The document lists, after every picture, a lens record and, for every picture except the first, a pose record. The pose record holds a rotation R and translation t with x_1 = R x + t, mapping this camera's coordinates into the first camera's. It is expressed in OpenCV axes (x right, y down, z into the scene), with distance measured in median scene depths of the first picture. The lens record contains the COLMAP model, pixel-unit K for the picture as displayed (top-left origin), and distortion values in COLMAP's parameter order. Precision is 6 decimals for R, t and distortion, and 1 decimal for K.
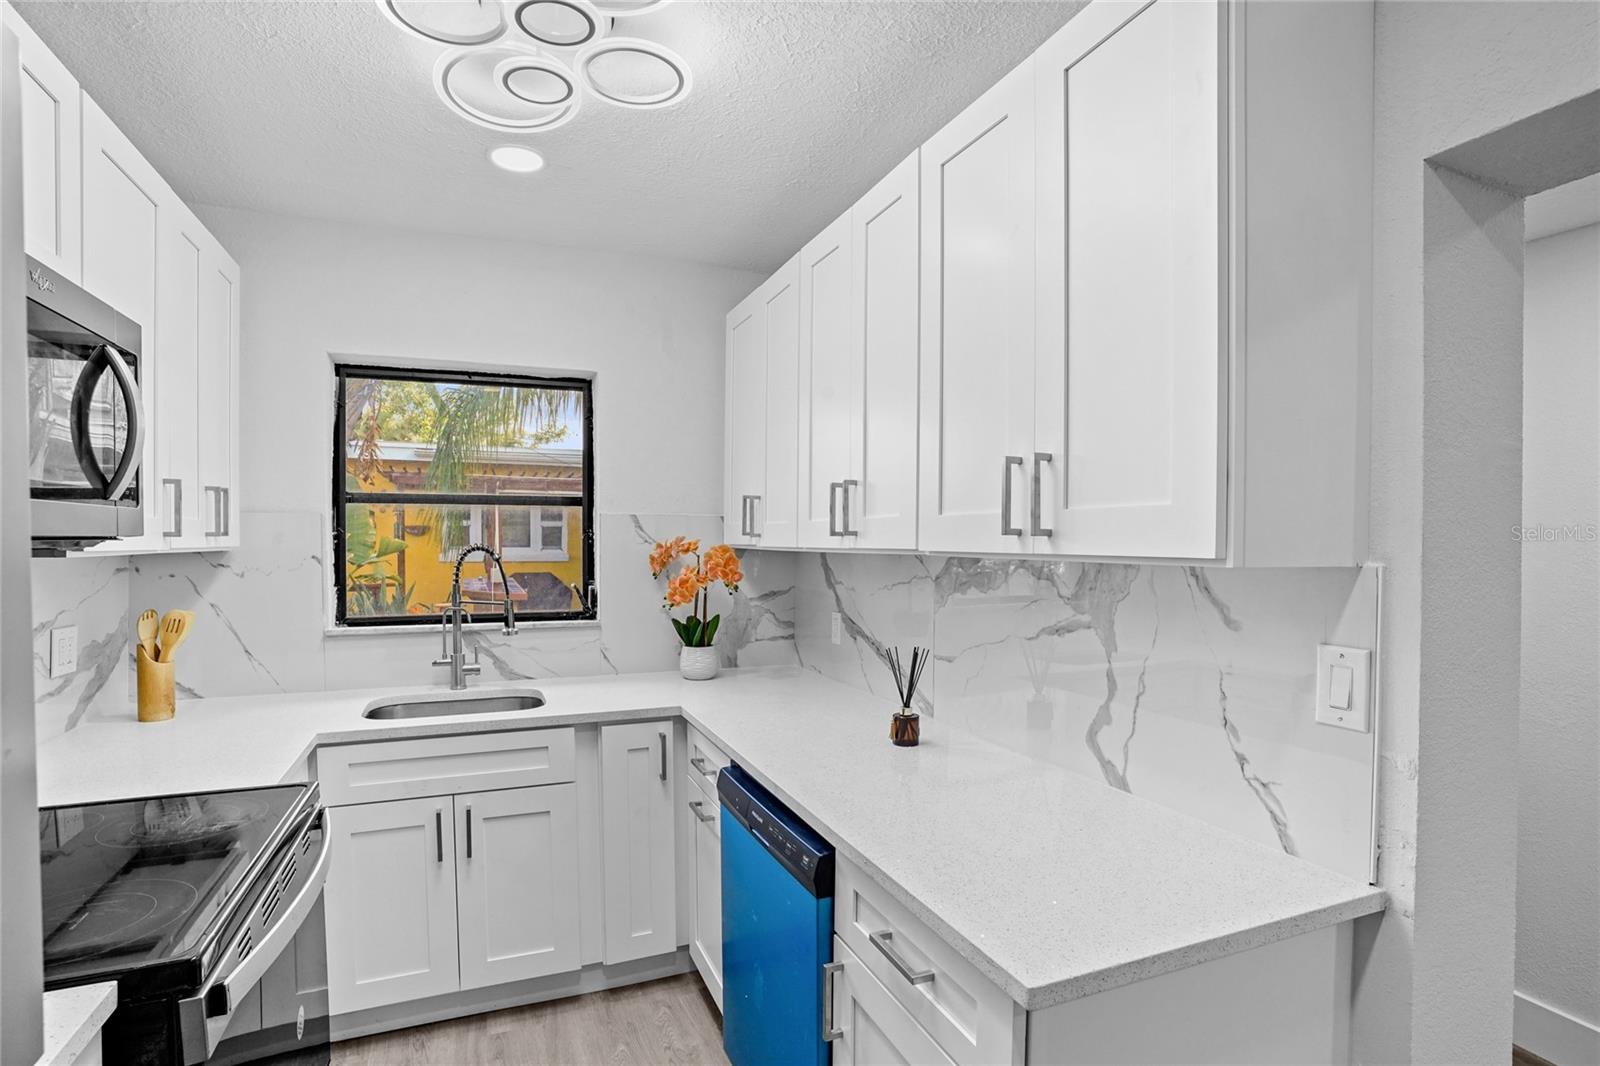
lens RADIAL K [[780.6, 0, 797.7], [0, 780.6, 533.3], [0, 0, 1]] dist [-0.085187, 0.035609]
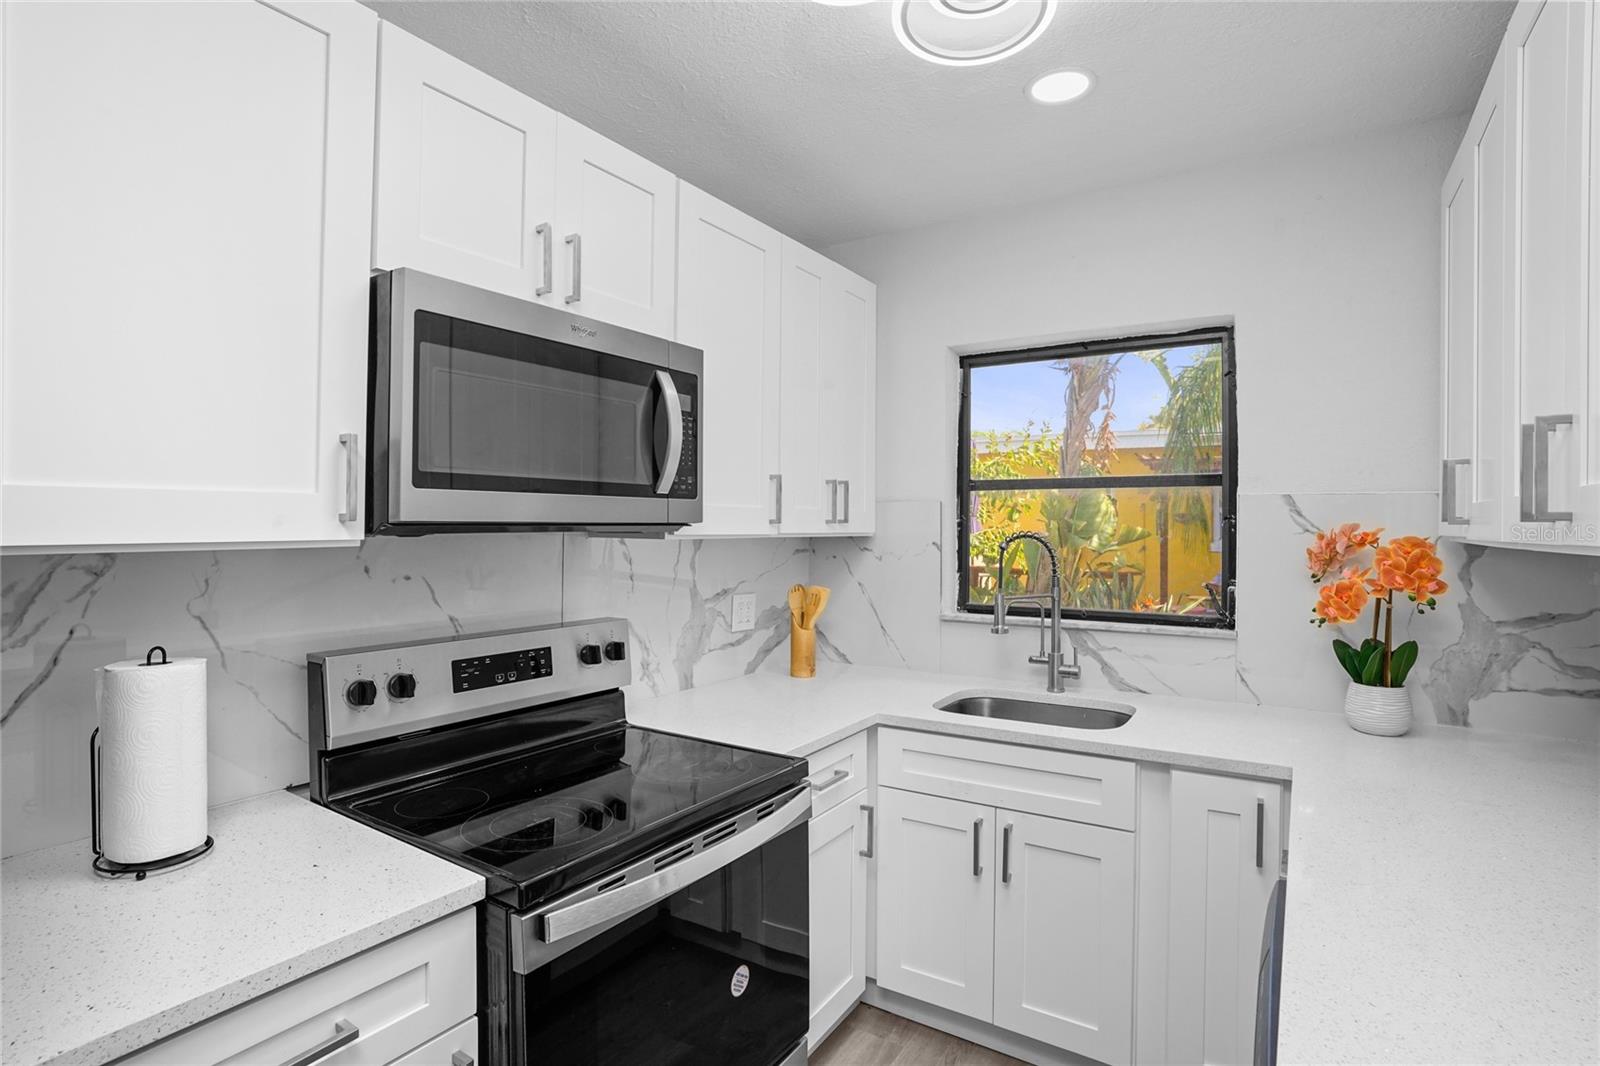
lens RADIAL K [[790.5, 0, 801.5], [0, 790.5, 512.5], [0, 0, 1]] dist [-0.075659, 0.036816]
pose [[0.573199, -0.011542, -0.819335, 0.143163], [0.001754, 0.999916, -0.012859, 0.002112], [0.819414, 0.005933, 0.573171, 0.215116]]
